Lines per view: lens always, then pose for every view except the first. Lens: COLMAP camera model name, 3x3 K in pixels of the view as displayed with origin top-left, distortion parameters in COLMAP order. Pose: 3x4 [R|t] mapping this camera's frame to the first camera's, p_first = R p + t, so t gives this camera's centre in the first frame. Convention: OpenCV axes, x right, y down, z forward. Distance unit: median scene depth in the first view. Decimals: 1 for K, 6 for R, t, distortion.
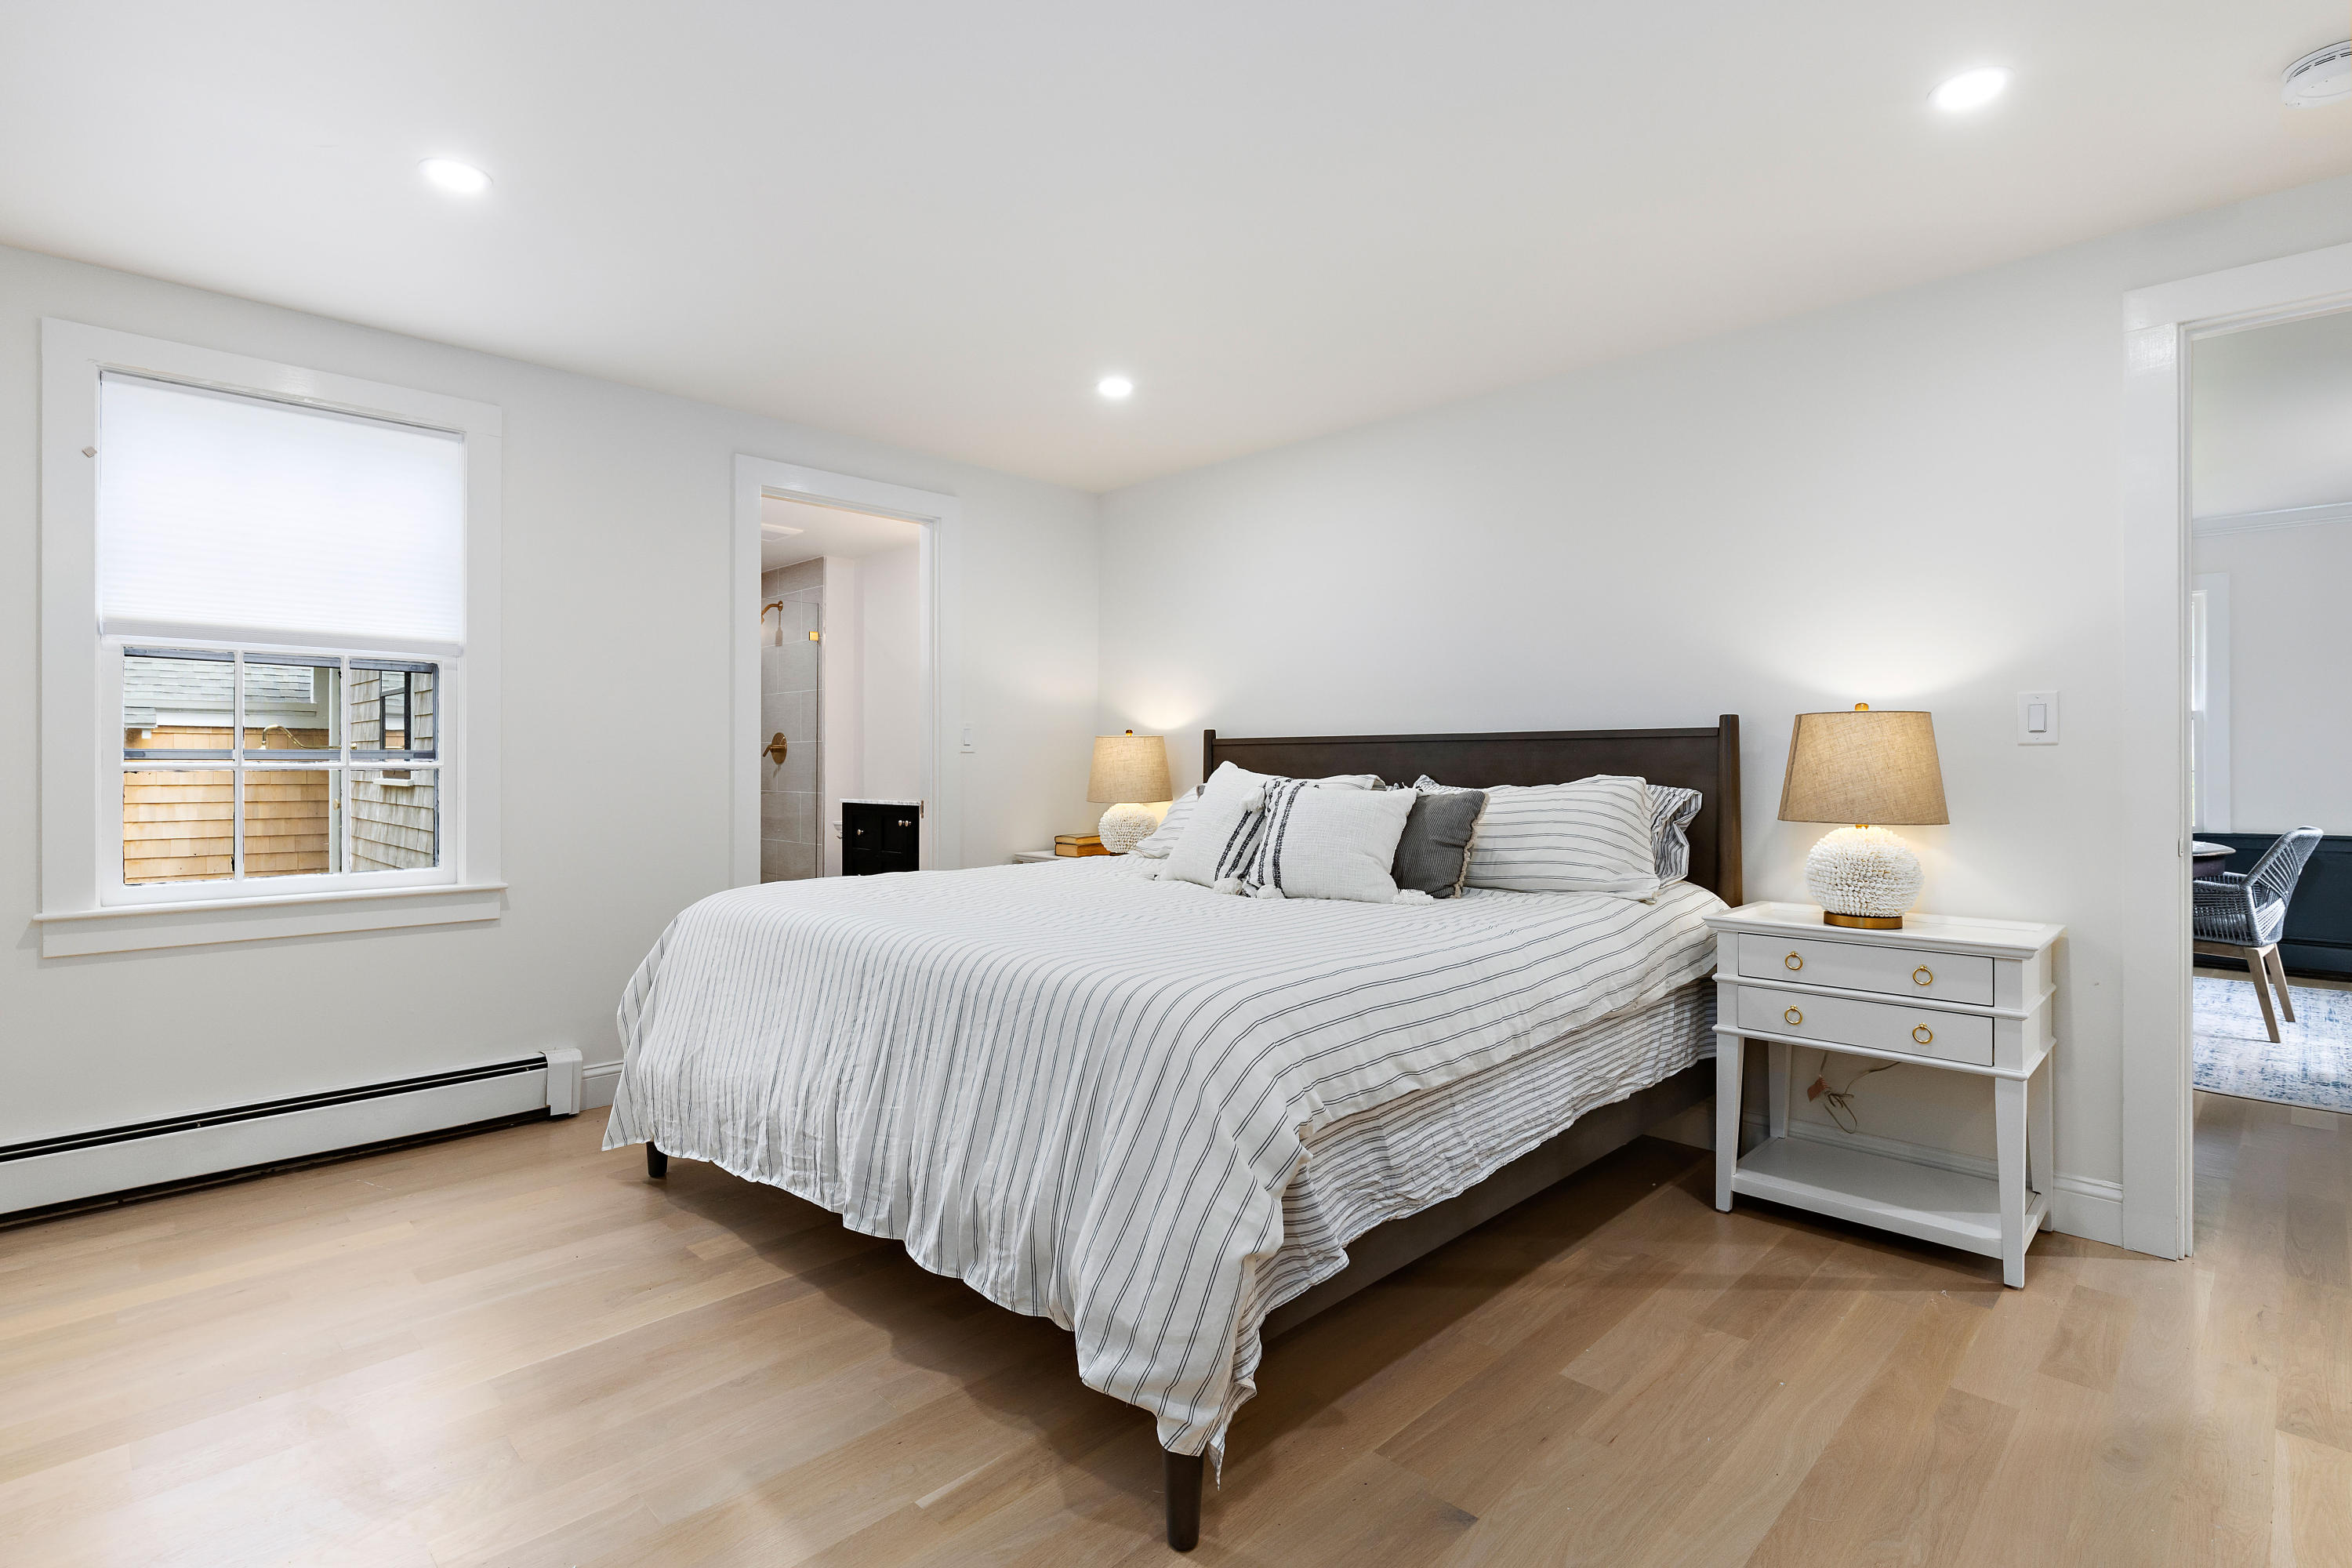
lens RADIAL K [[1172.5, 0, 1171.1], [0, 1172.5, 761.5], [0, 0, 1]] dist [-0.000275, -0.000112]
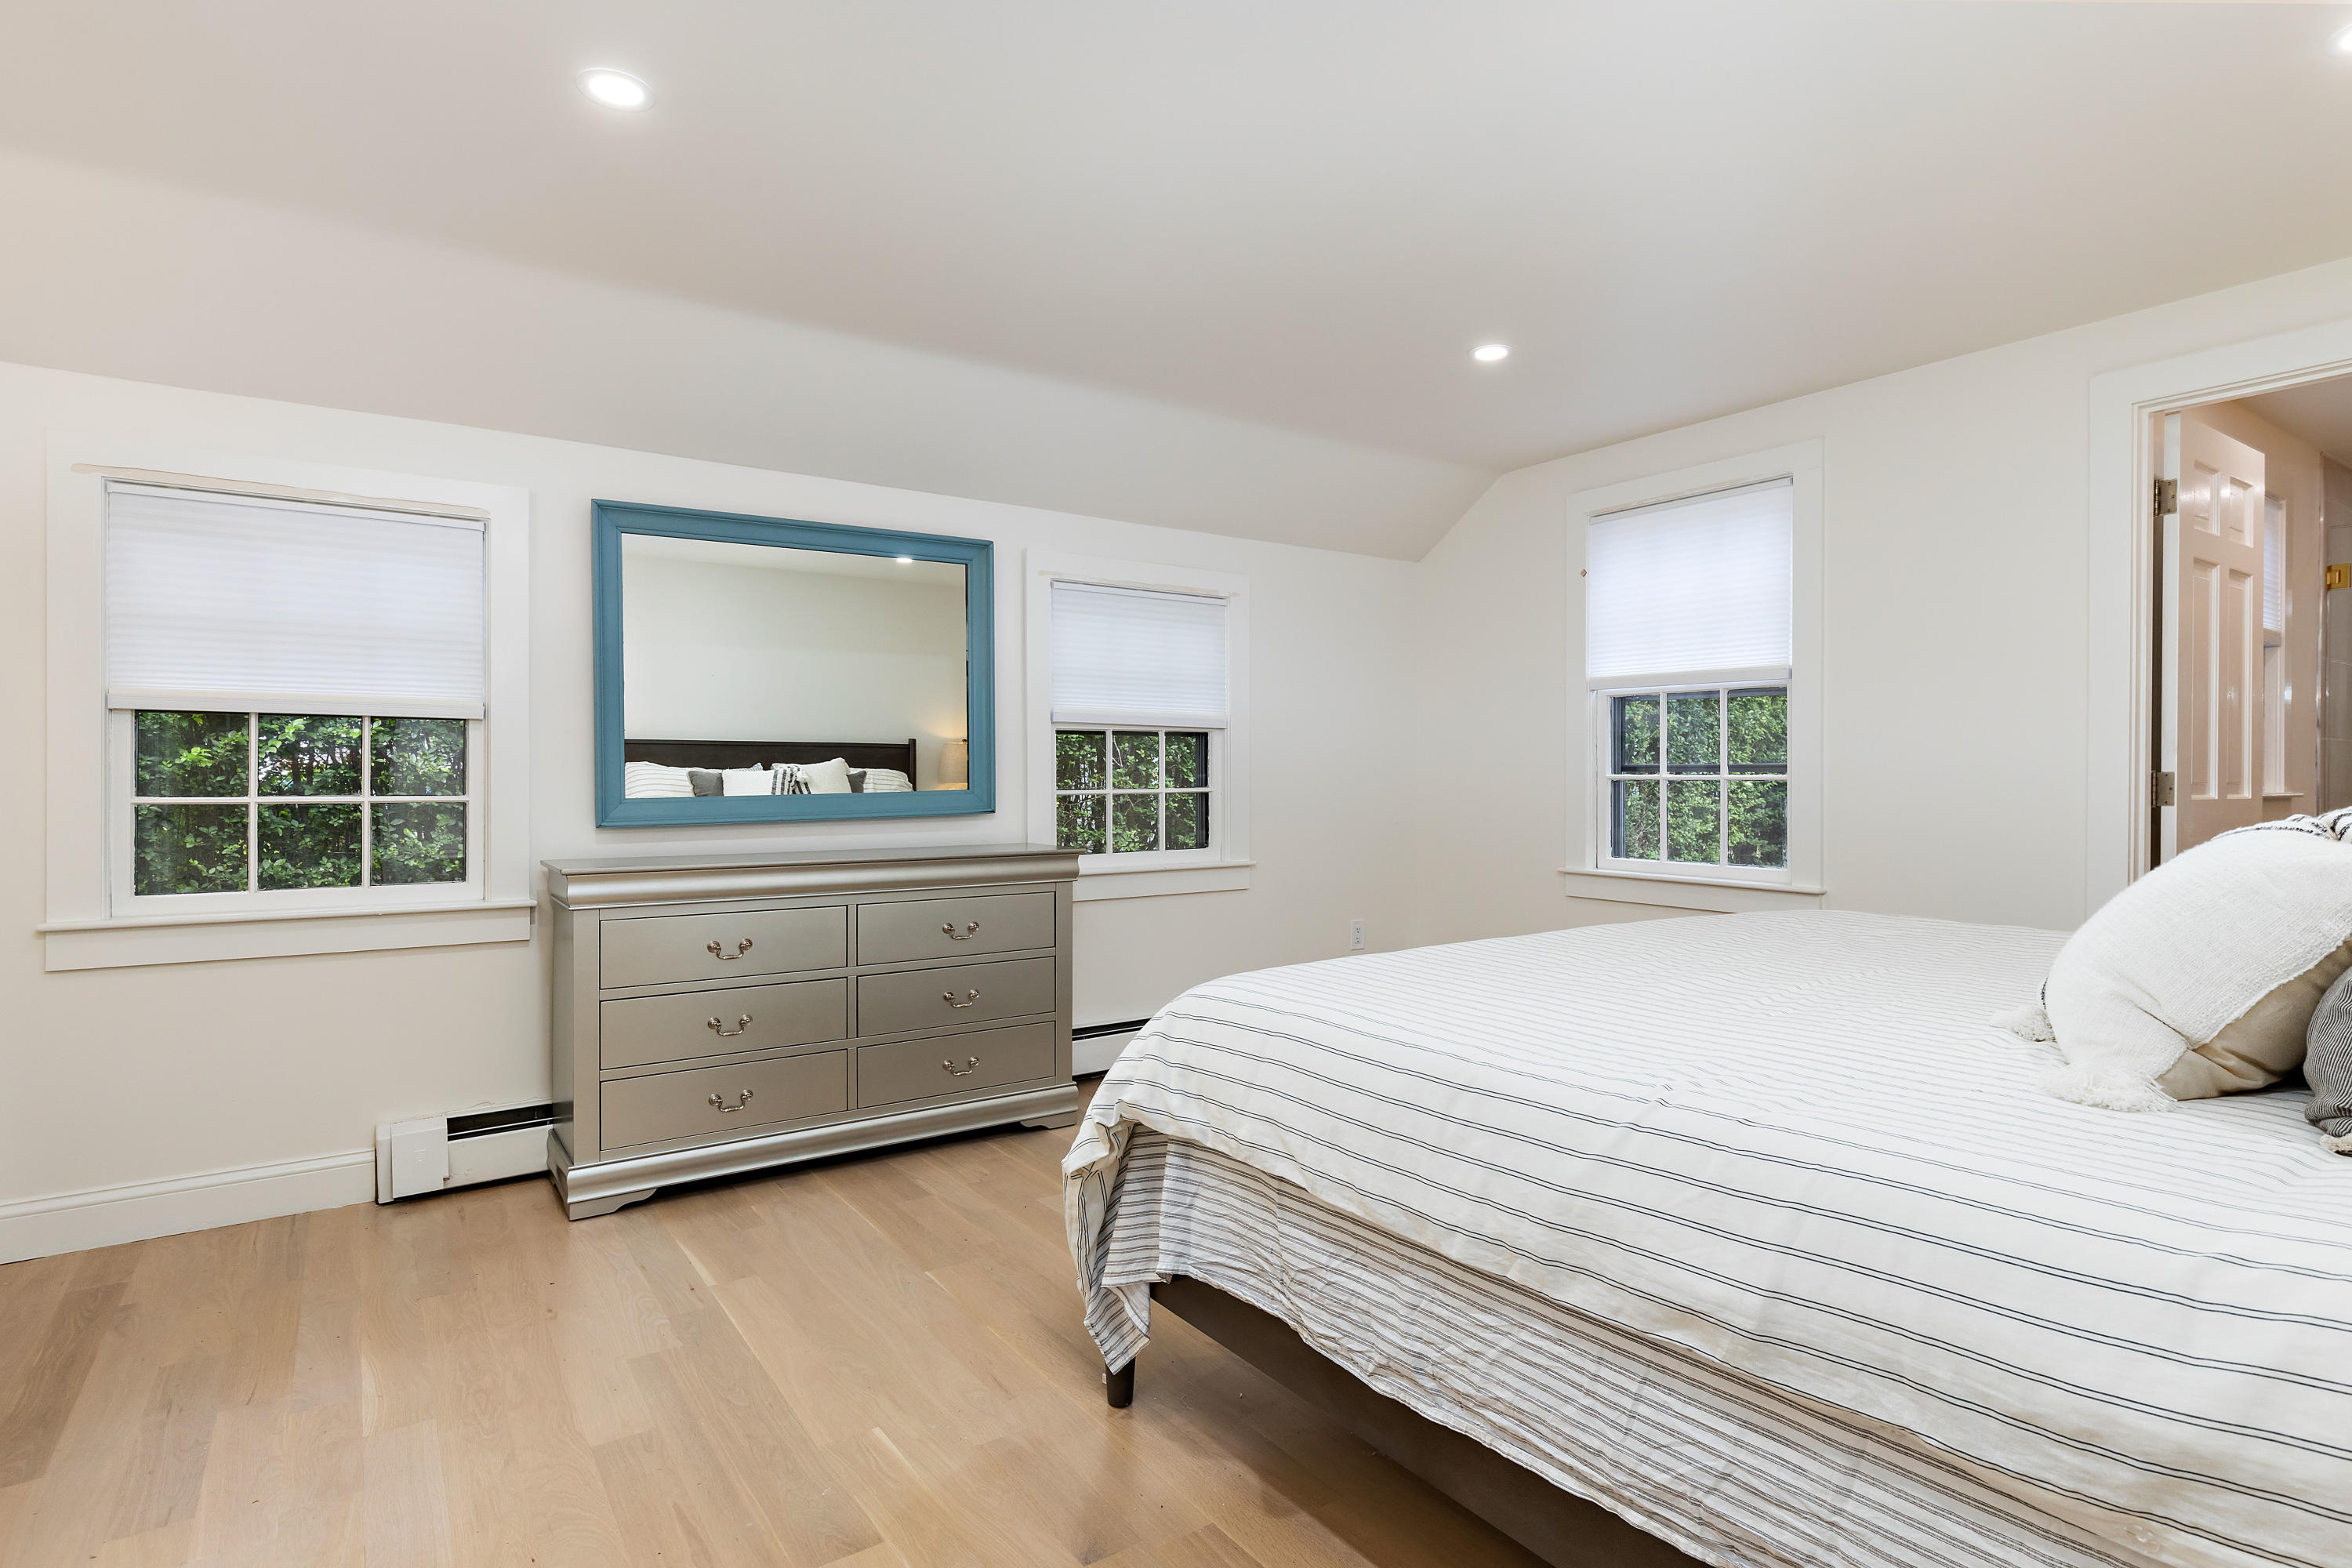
lens RADIAL K [[1252.8, 0, 1175.7], [0, 1252.8, 781.6], [0, 0, 1]] dist [-0.004830, -0.000282]
pose [[-0.212253, 0.006582, -0.977193, 0.885226], [-0.003612, 0.999965, 0.007520, -0.000281], [0.977208, 0.005125, -0.212222, 0.919309]]
